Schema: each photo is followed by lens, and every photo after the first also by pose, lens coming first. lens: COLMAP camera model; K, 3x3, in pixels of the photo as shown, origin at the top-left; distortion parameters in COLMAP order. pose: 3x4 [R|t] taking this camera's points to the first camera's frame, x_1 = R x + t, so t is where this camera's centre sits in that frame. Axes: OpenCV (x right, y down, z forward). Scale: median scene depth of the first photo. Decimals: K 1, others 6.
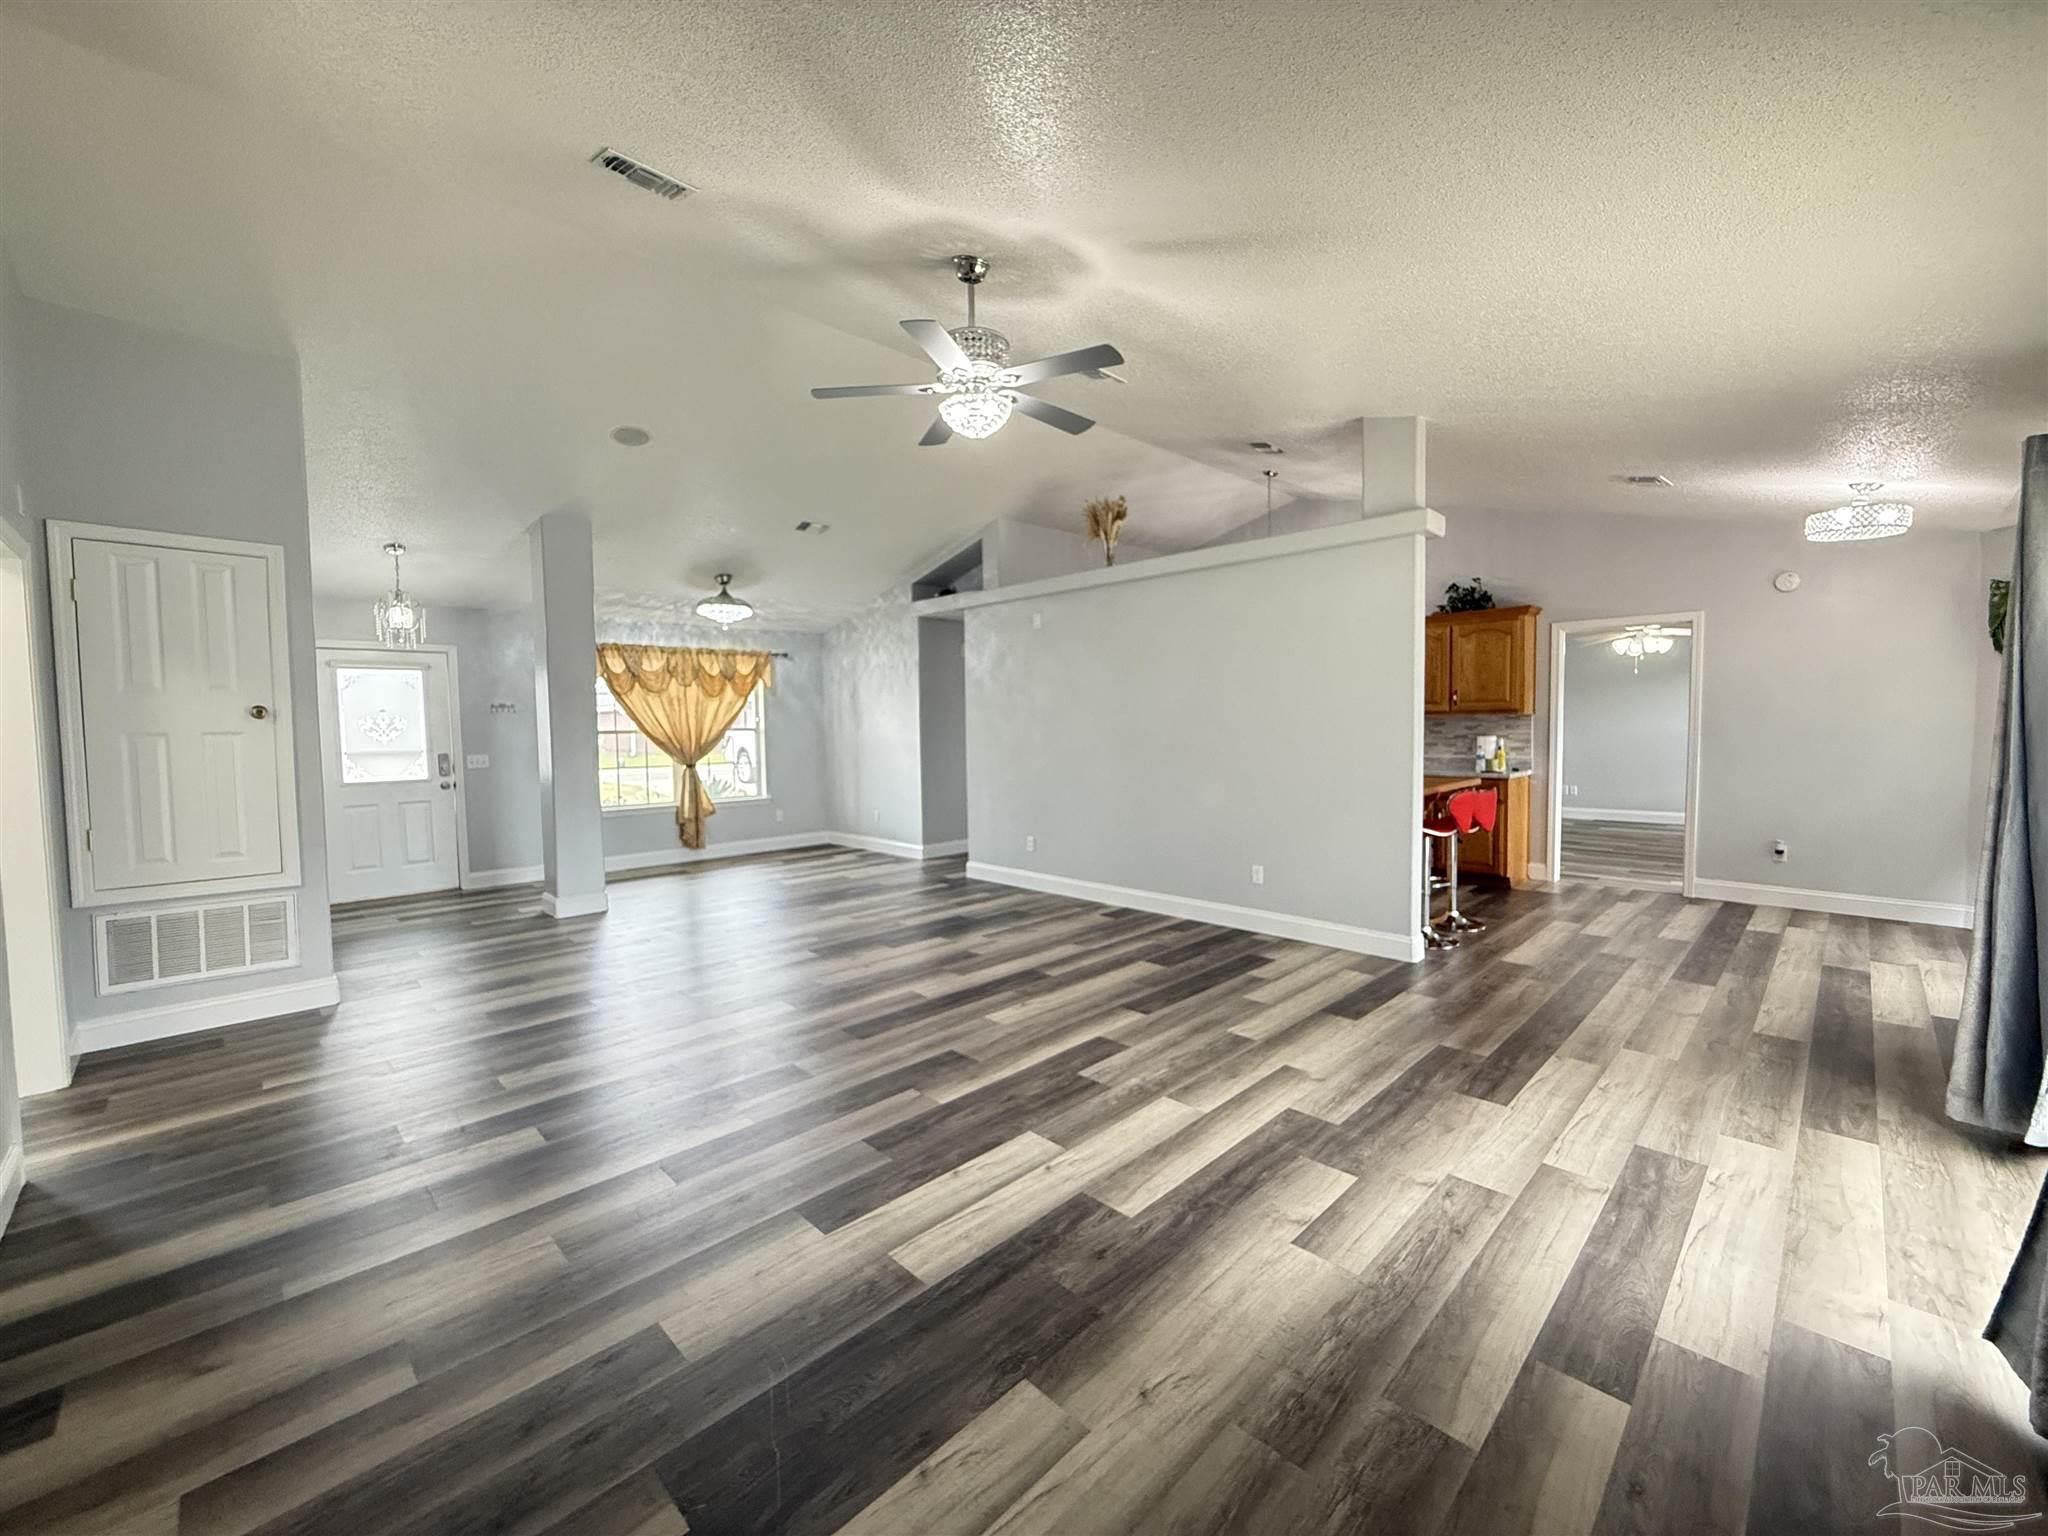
lens RADIAL K [[816.8, 0, 1017.8], [0, 816.8, 766.2], [0, 0, 1]] dist [0.002039, 0.000190]
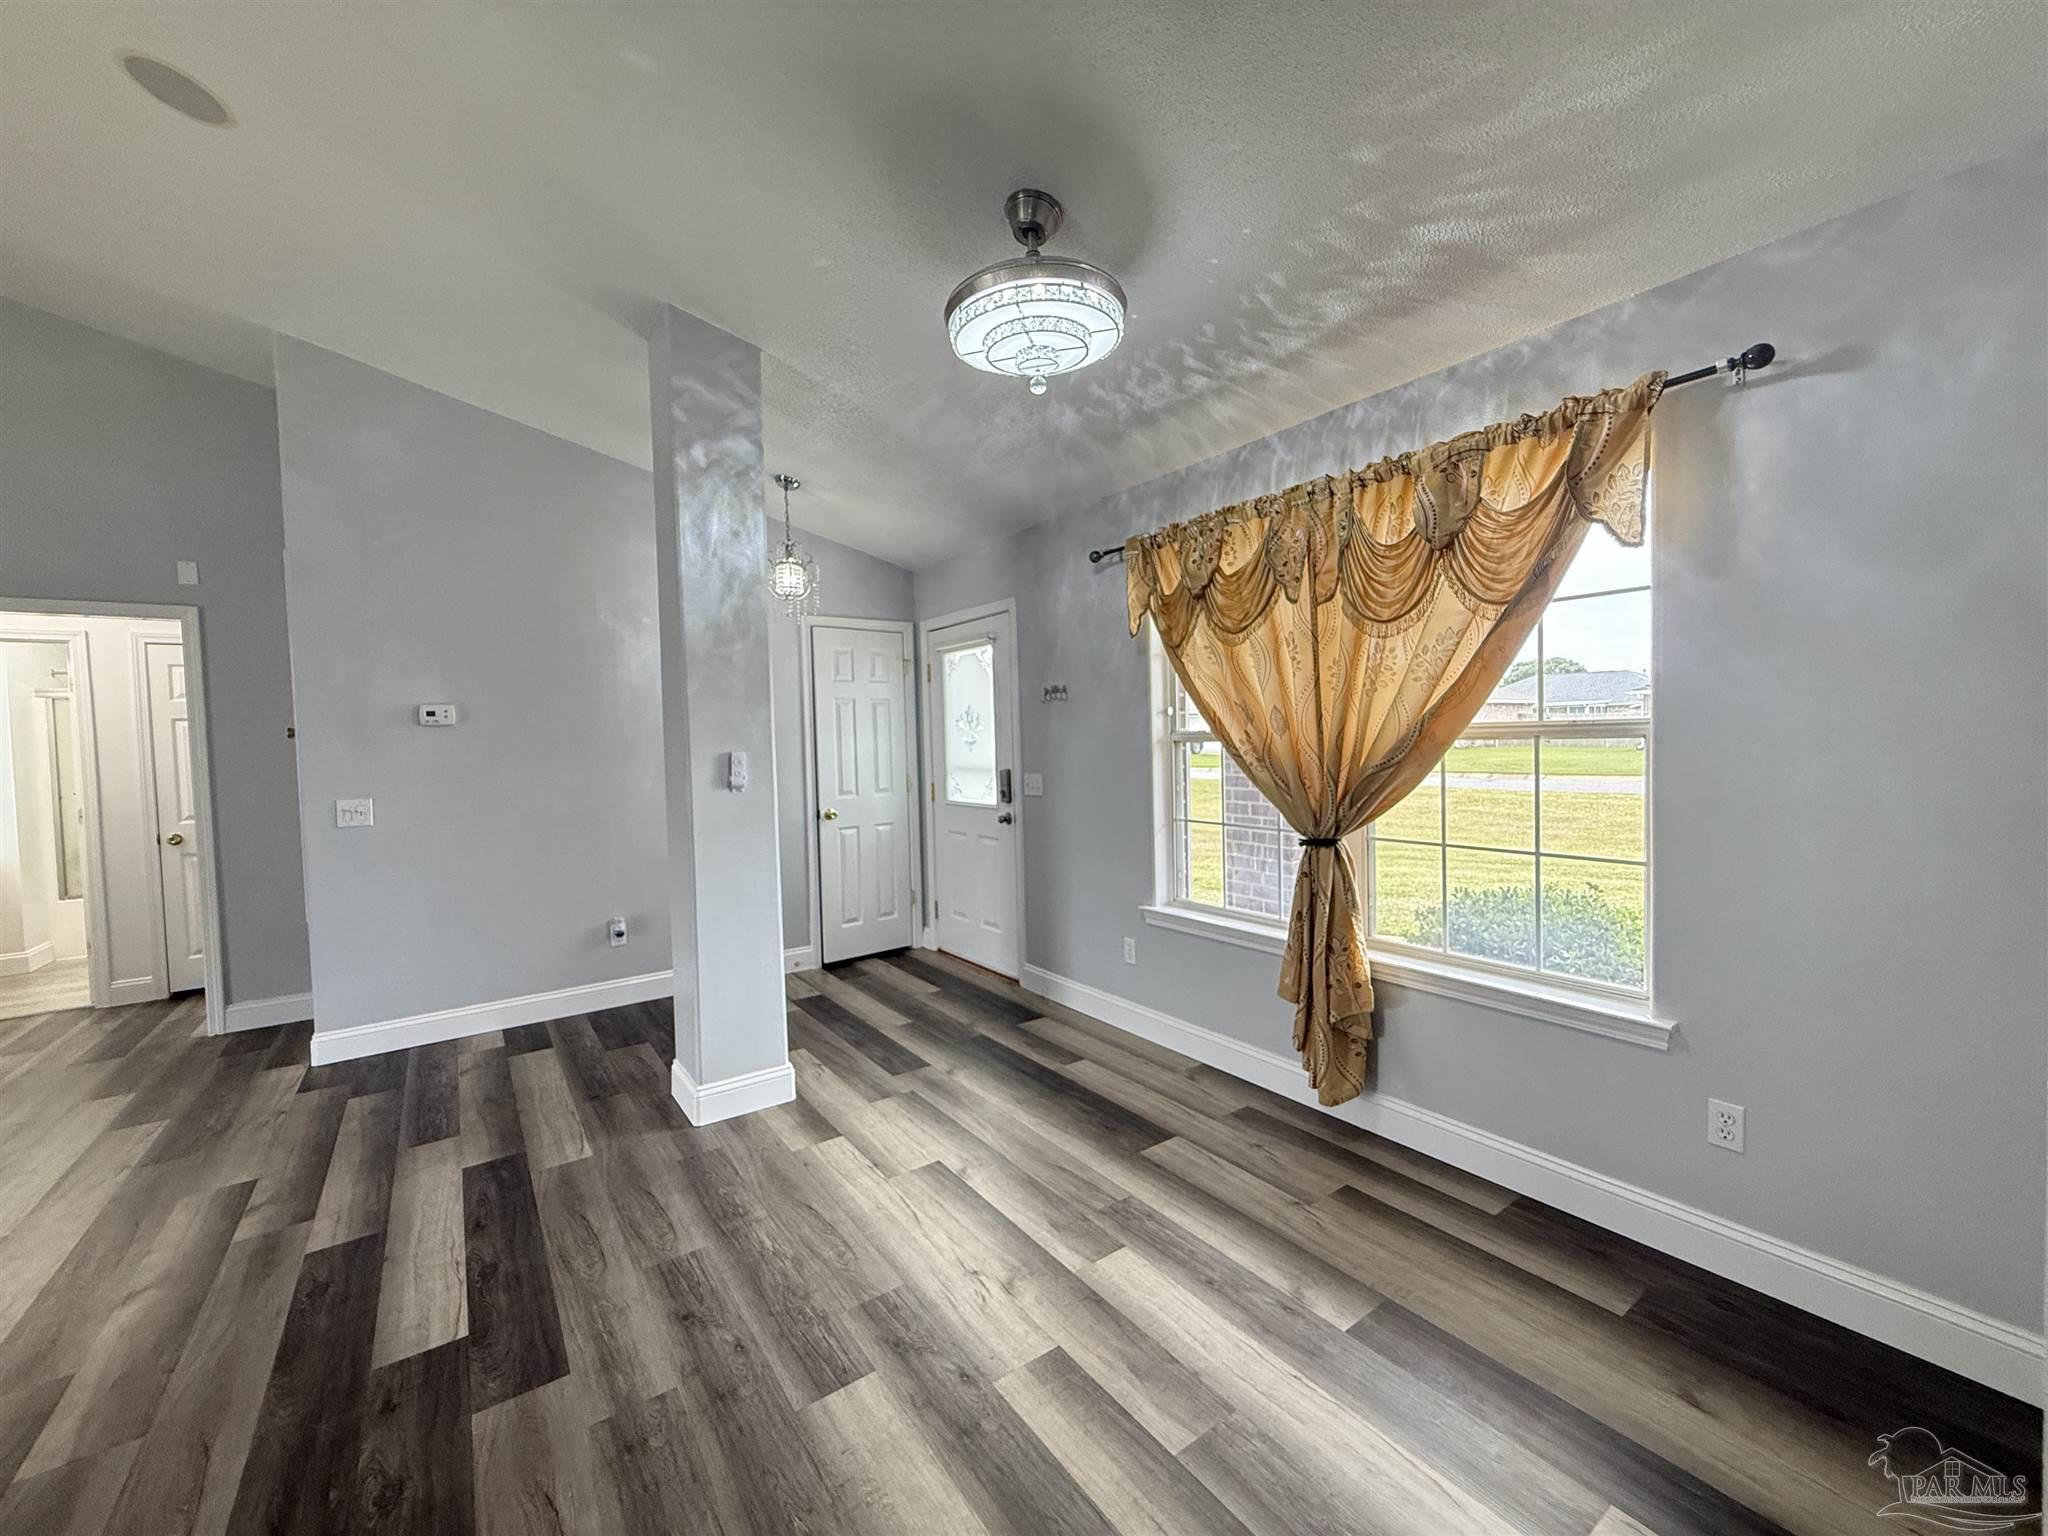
lens RADIAL K [[816.8, 0, 1025.1], [0, 816.8, 767.5], [0, 0, 1]] dist [0.002039, 0.000190]
pose [[-0.159770, 0.060080, -0.985324, -0.121368], [-0.017958, 0.997804, 0.063753, -0.106398], [0.986991, 0.027880, -0.158341, 2.030013]]
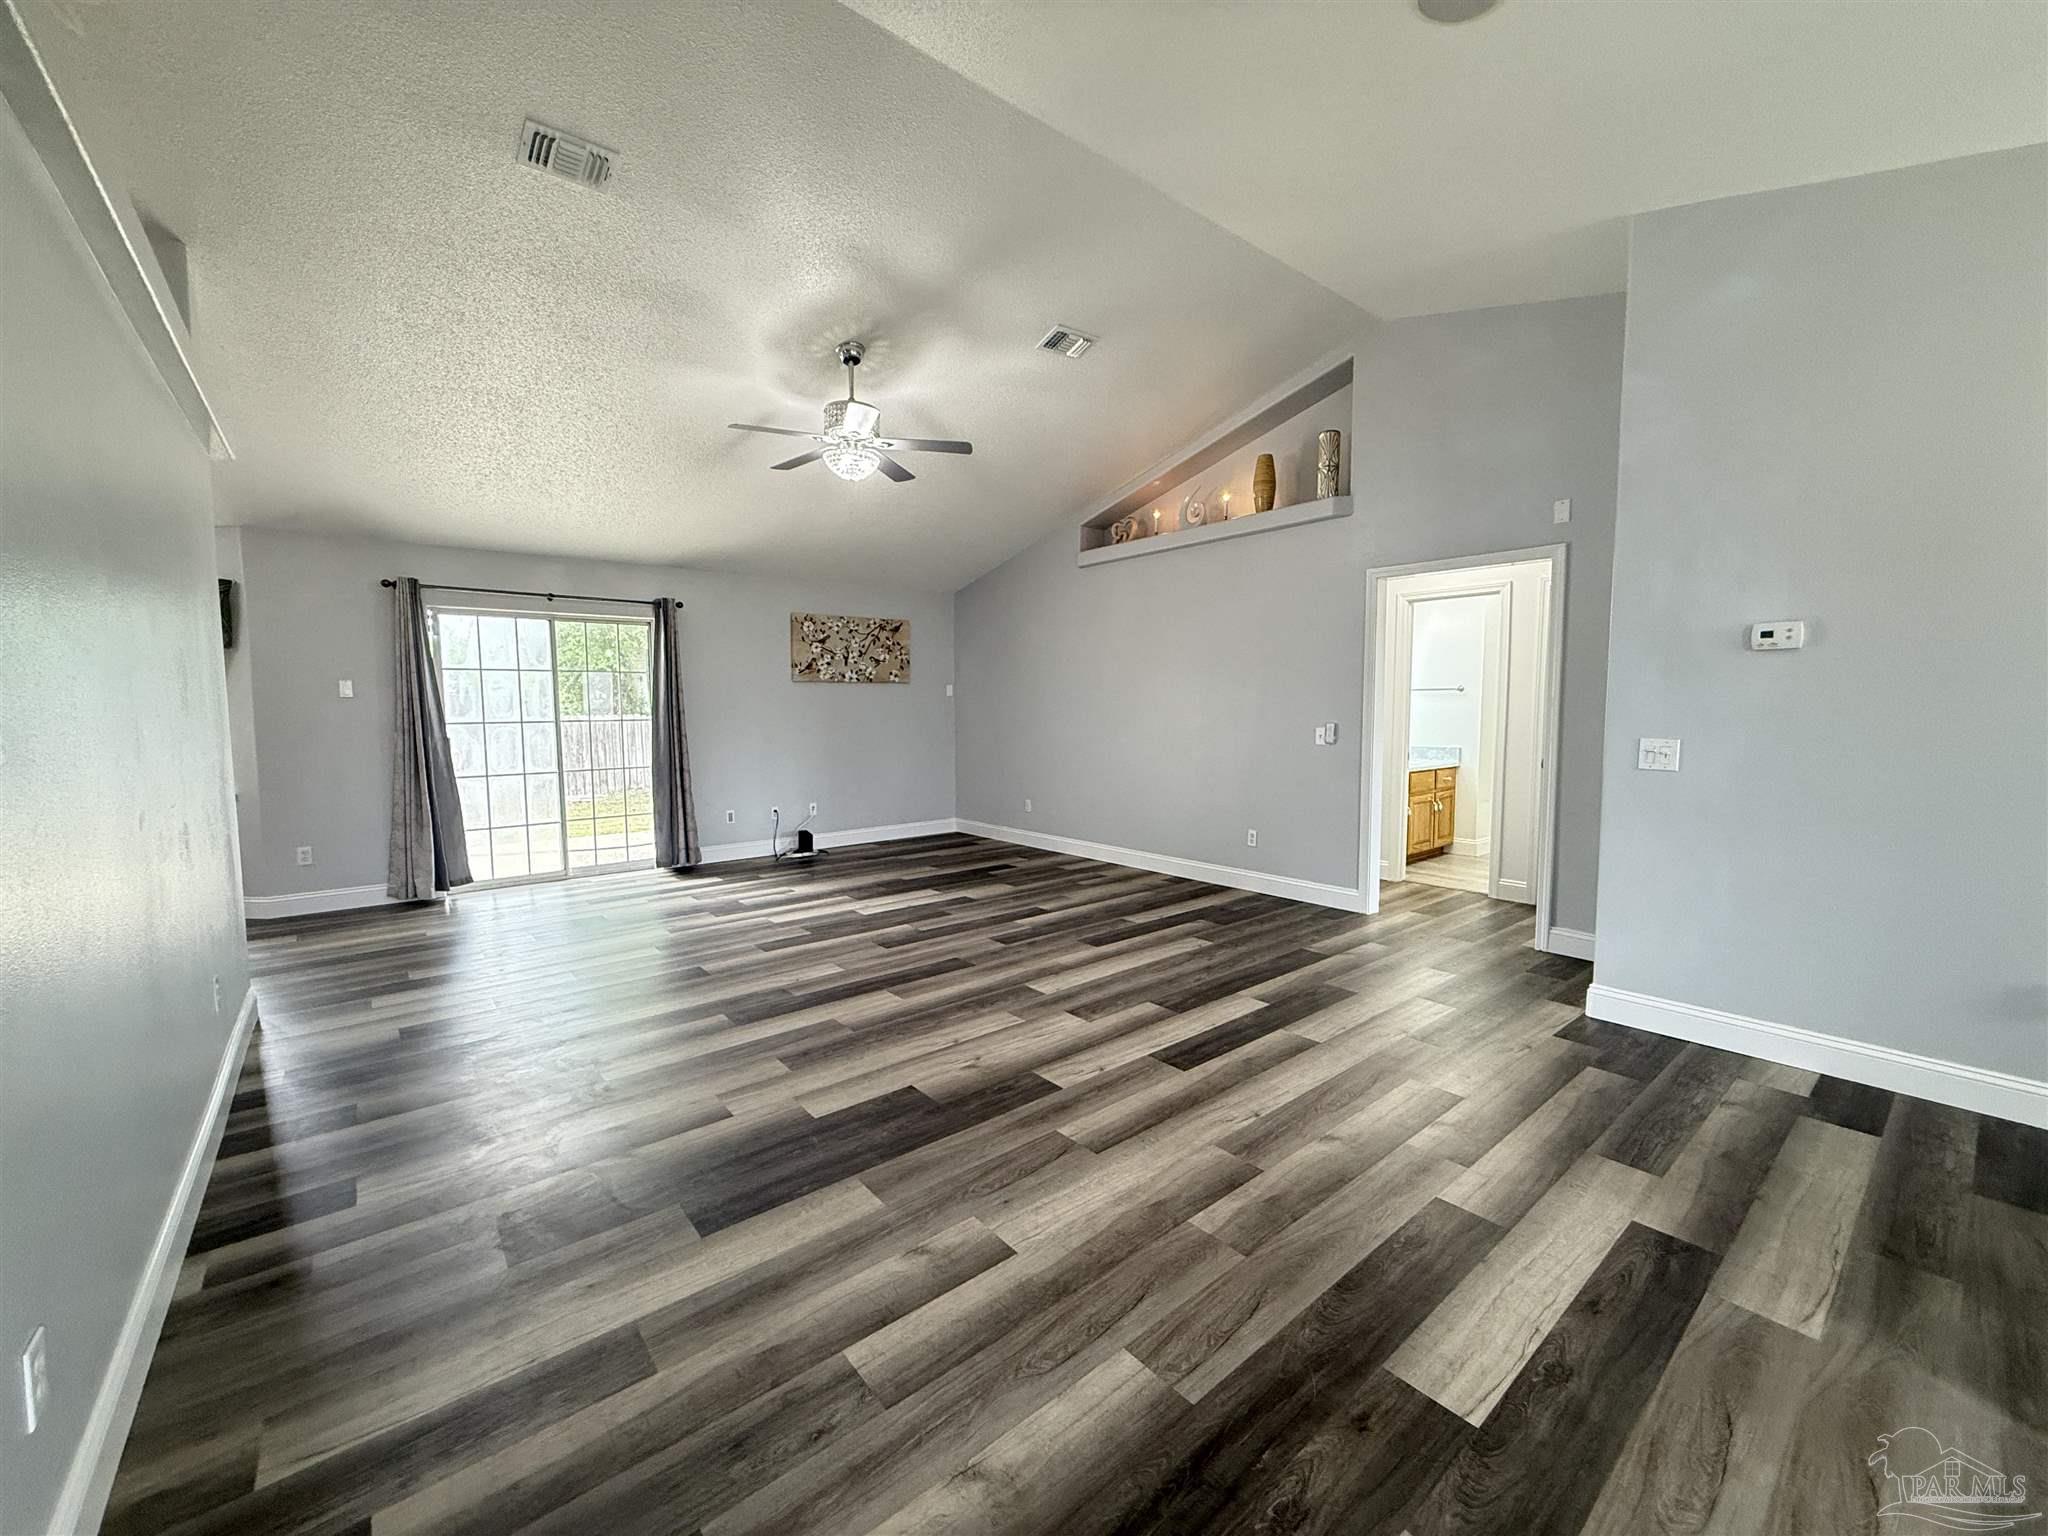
lens RADIAL K [[816.8, 0, 1015.9], [0, 816.8, 765.2], [0, 0, 1]] dist [0.002039, 0.000190]
pose [[-0.995782, 0.013325, 0.090775, -0.361980], [0.024590, 0.991960, 0.124142, -0.086472], [-0.088391, 0.125851, -0.988104, 1.986438]]
